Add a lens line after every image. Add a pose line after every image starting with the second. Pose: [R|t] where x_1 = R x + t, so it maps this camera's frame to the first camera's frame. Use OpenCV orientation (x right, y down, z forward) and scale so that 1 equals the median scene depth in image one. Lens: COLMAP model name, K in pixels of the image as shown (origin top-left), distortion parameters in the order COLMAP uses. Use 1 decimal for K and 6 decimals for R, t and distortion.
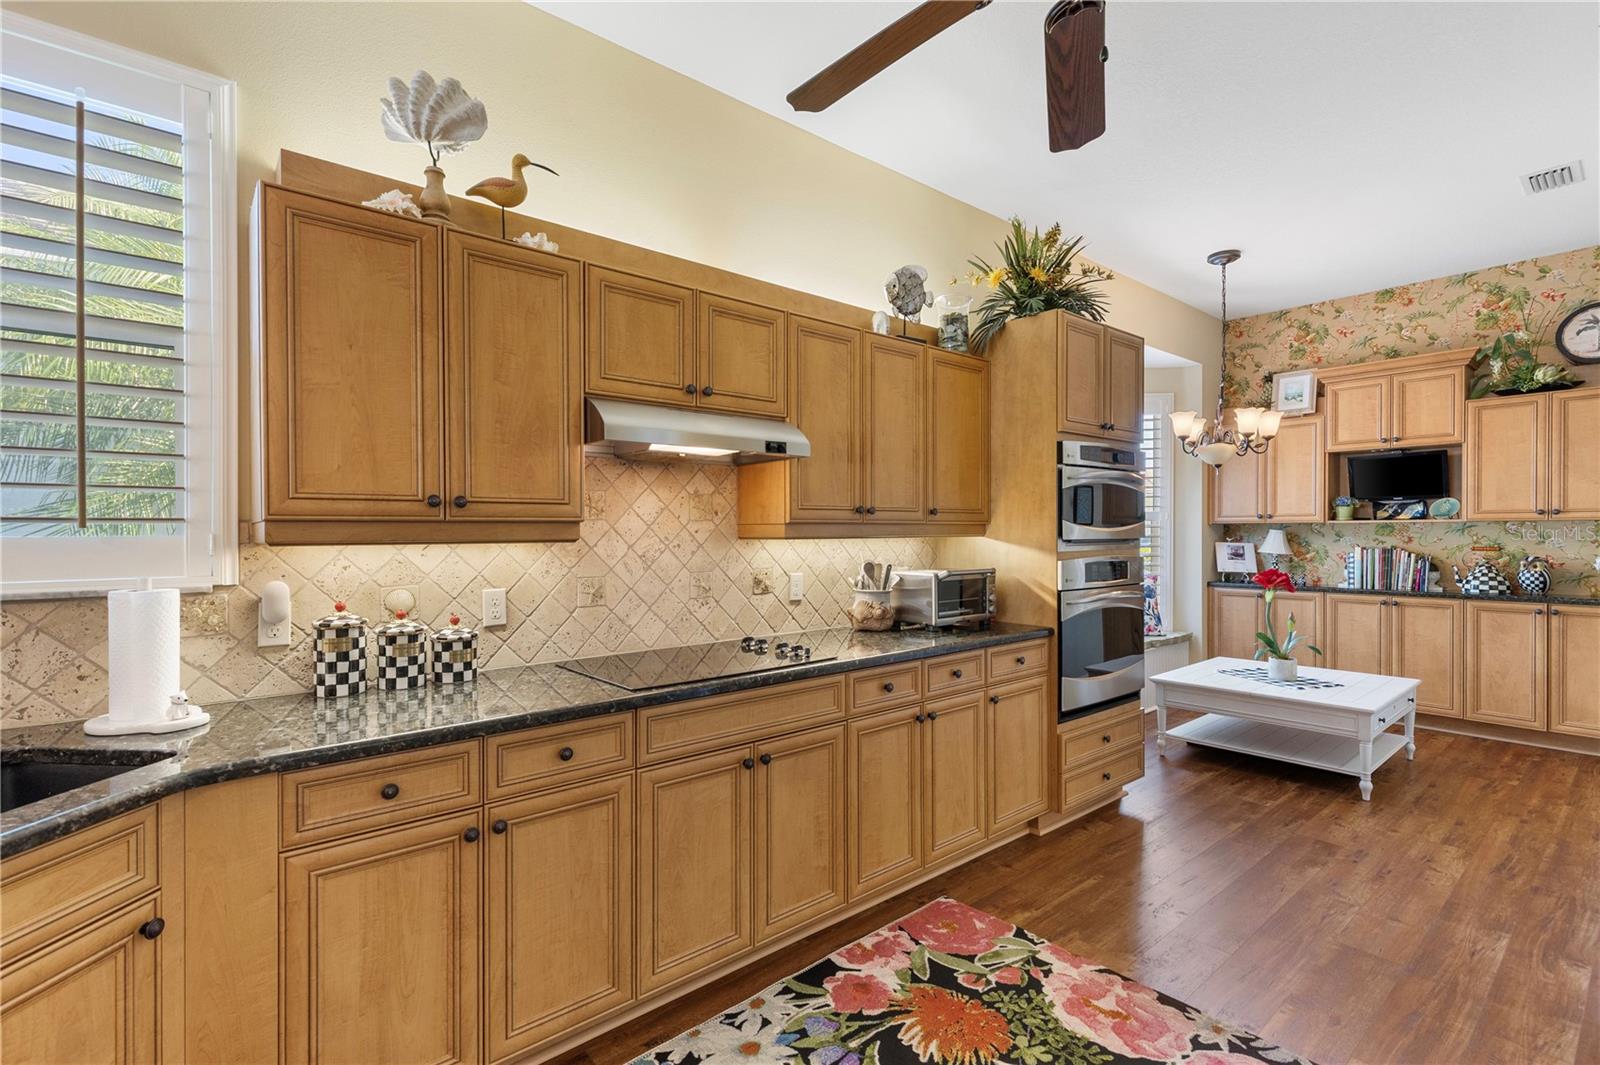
lens RADIAL K [[729.6, 0, 787.1], [0, 729.6, 535.8], [0, 0, 1]] dist [0.000651, -0.000365]
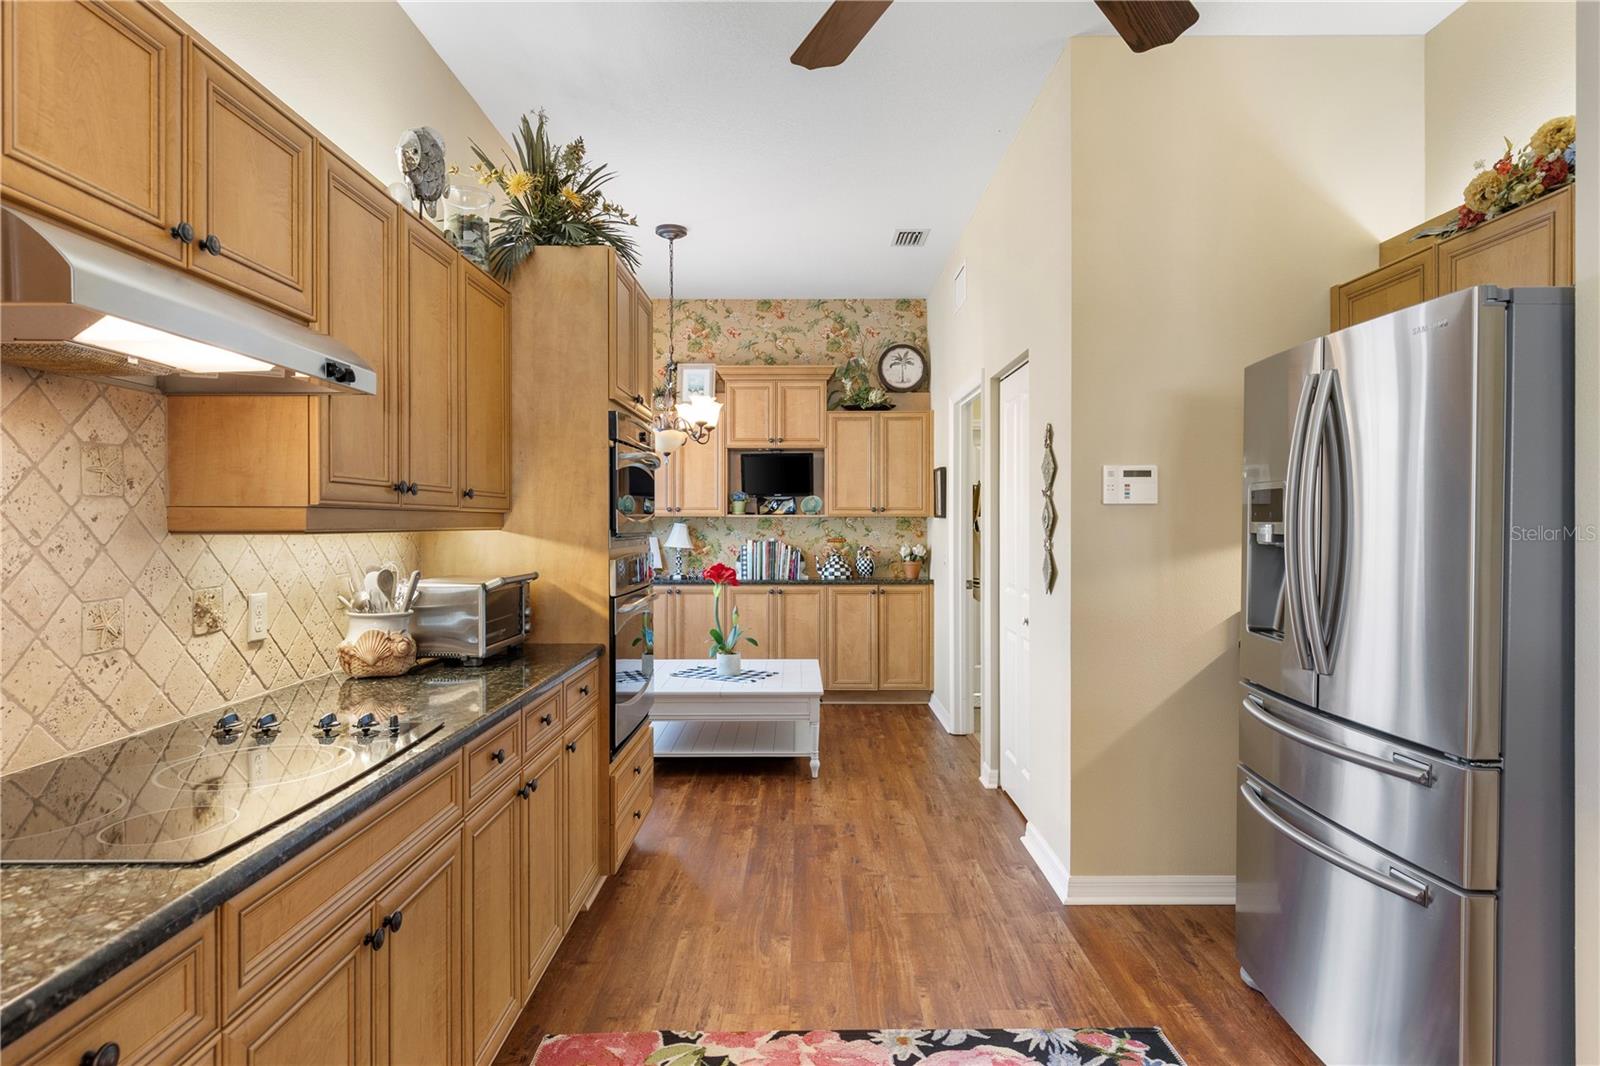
lens RADIAL K [[884.9, 0, 794.6], [0, 884.9, 527.3], [0, 0, 1]] dist [-0.001170, 0.000953]
pose [[0.641977, 0.002171, 0.766721, -0.233364], [0.000466, 0.999995, -0.003222, 0.001690], [-0.766724, 0.002426, 0.641973, 0.209778]]
